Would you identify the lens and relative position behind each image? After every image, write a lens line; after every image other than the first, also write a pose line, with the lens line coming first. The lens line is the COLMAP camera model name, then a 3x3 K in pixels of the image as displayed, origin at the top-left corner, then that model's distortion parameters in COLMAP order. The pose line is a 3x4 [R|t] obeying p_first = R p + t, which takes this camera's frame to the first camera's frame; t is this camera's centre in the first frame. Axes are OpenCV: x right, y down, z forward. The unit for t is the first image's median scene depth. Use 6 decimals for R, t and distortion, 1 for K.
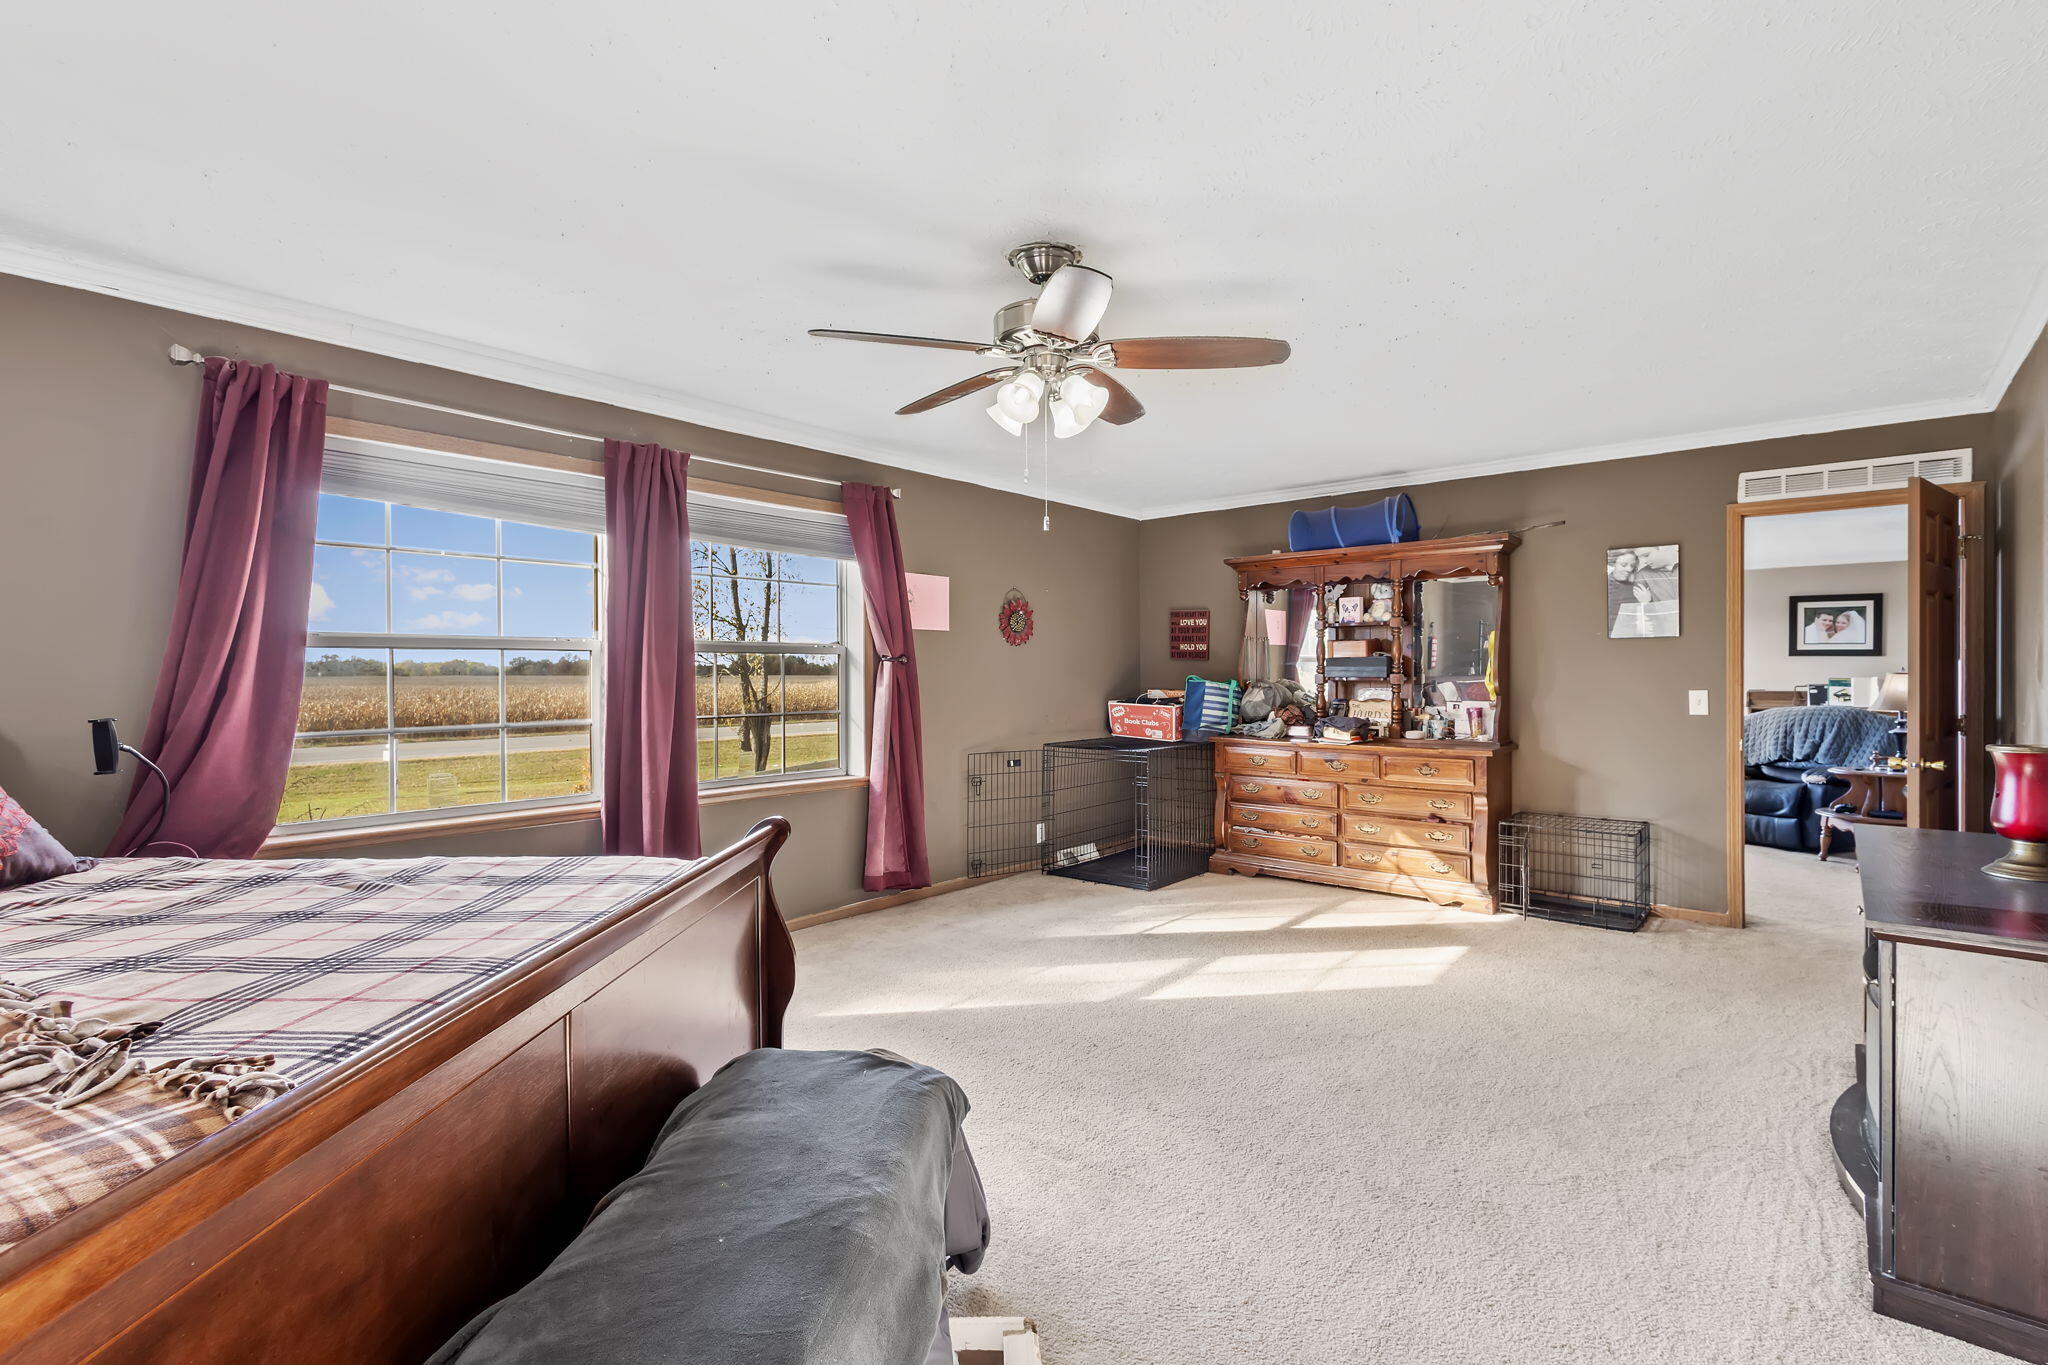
lens RADIAL K [[947.4, 0, 1031.7], [0, 947.4, 682.1], [0, 0, 1]] dist [0.013018, -0.004568]
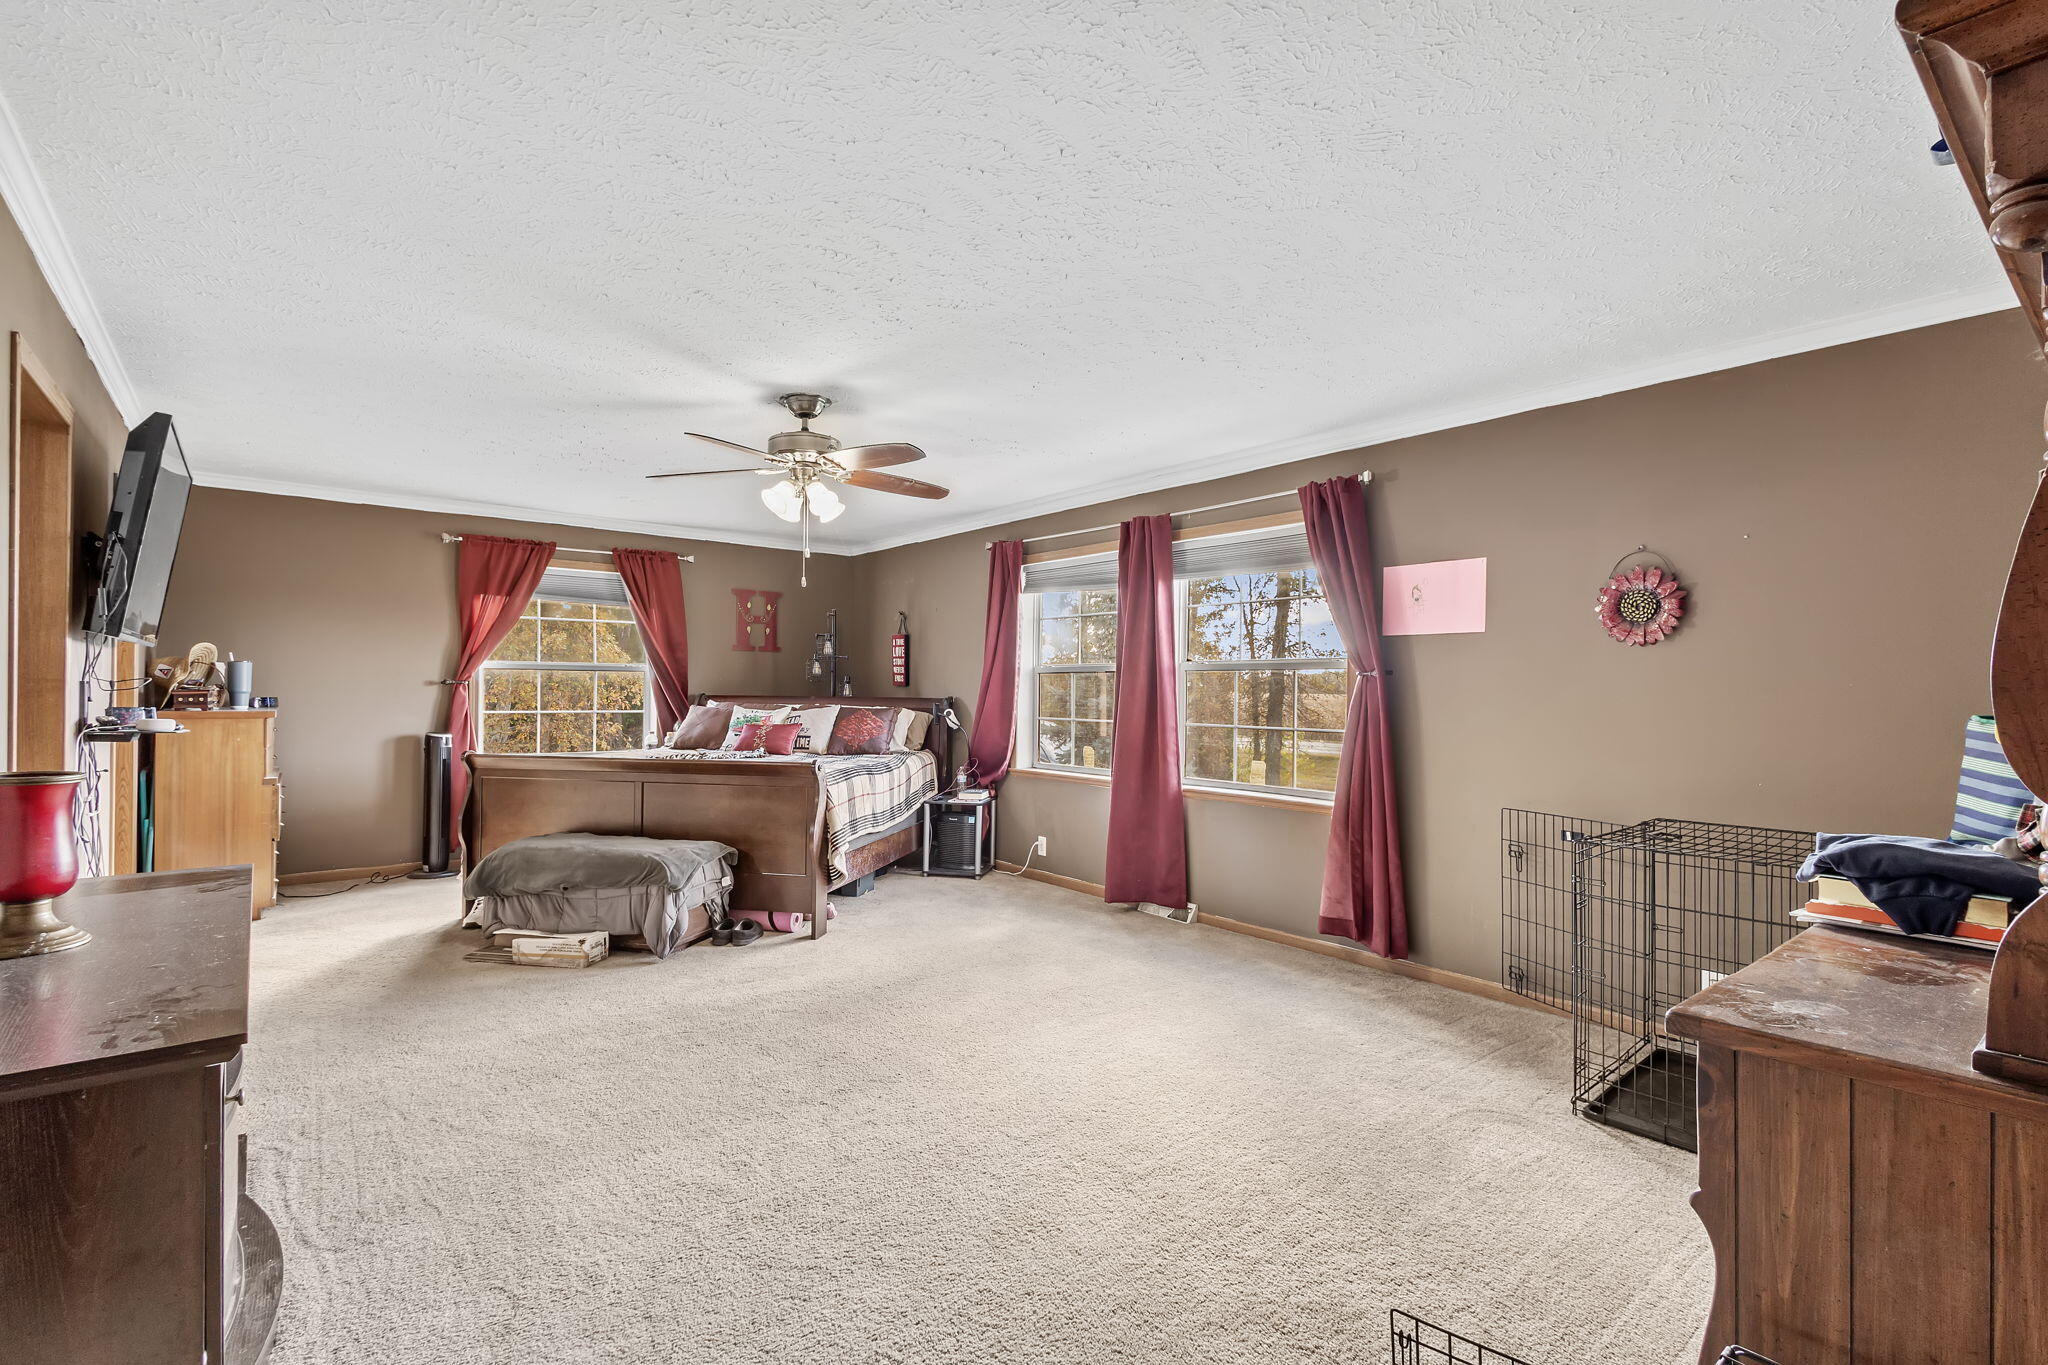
lens RADIAL K [[947.4, 0, 1024.4], [0, 947.4, 679.0], [0, 0, 1]] dist [0.013018, -0.004568]
pose [[-0.192281, -0.007373, -0.981312, 0.815275], [-0.019316, 0.999806, -0.003727, -0.010097], [0.981150, 0.018238, -0.192387, 0.939567]]
